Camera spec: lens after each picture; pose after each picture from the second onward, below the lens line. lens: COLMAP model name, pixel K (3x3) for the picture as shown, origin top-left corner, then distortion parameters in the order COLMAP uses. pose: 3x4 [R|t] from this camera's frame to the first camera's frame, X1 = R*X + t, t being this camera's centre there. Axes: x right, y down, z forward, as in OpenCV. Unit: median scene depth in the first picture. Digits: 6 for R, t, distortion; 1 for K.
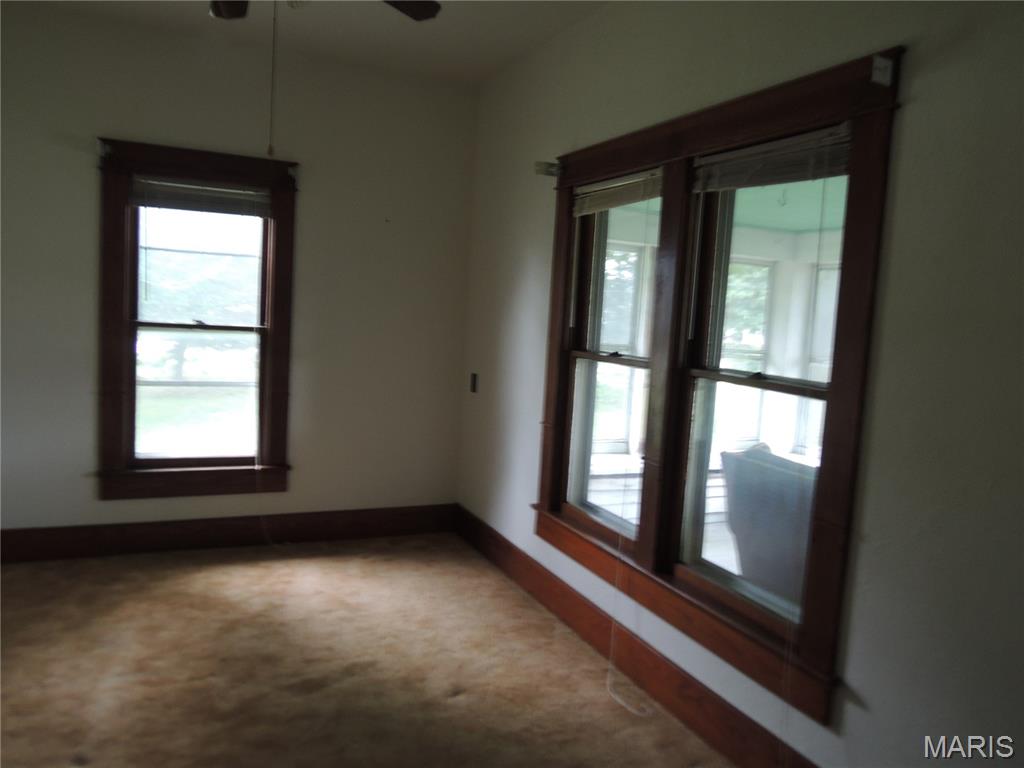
lens RADIAL K [[751.3, 0, 512.0], [0, 751.3, 384.0], [0, 0, 1]] dist [-0.002327, -0.013835]
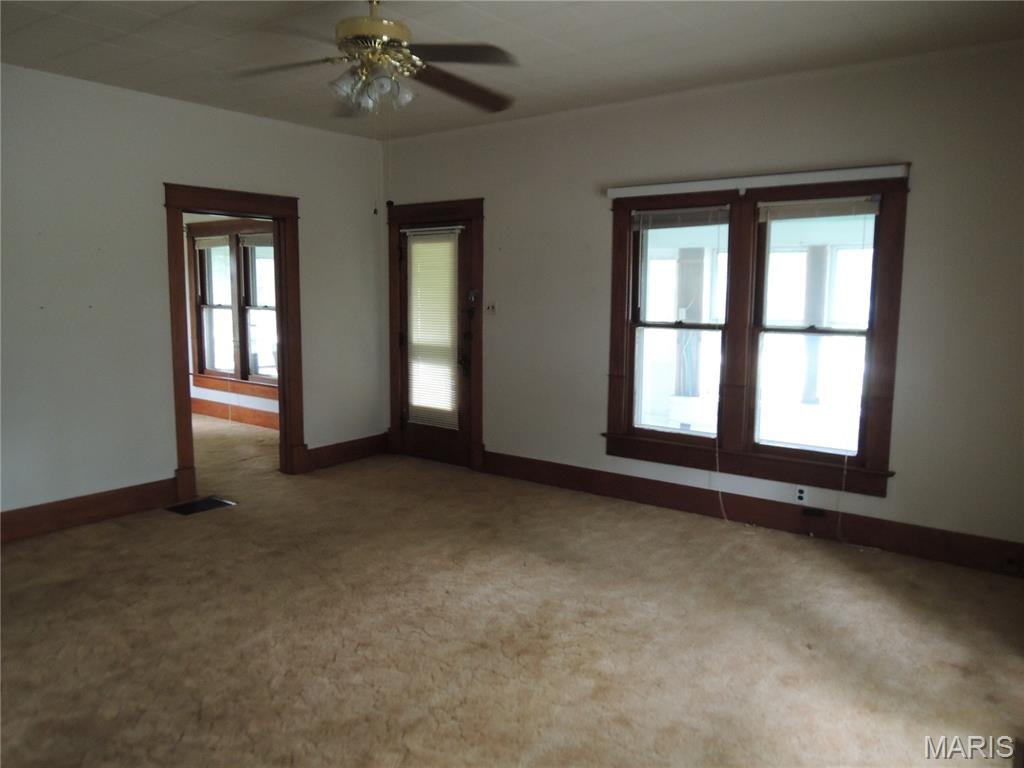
lens RADIAL K [[751.3, 0, 512.0], [0, 751.3, 384.0], [0, 0, 1]] dist [-0.002327, -0.013835]
pose [[0.891923, -0.107520, 0.439219, -0.130572], [0.086010, 0.993926, 0.068652, 0.143837], [-0.443933, -0.023455, 0.895753, -1.816429]]
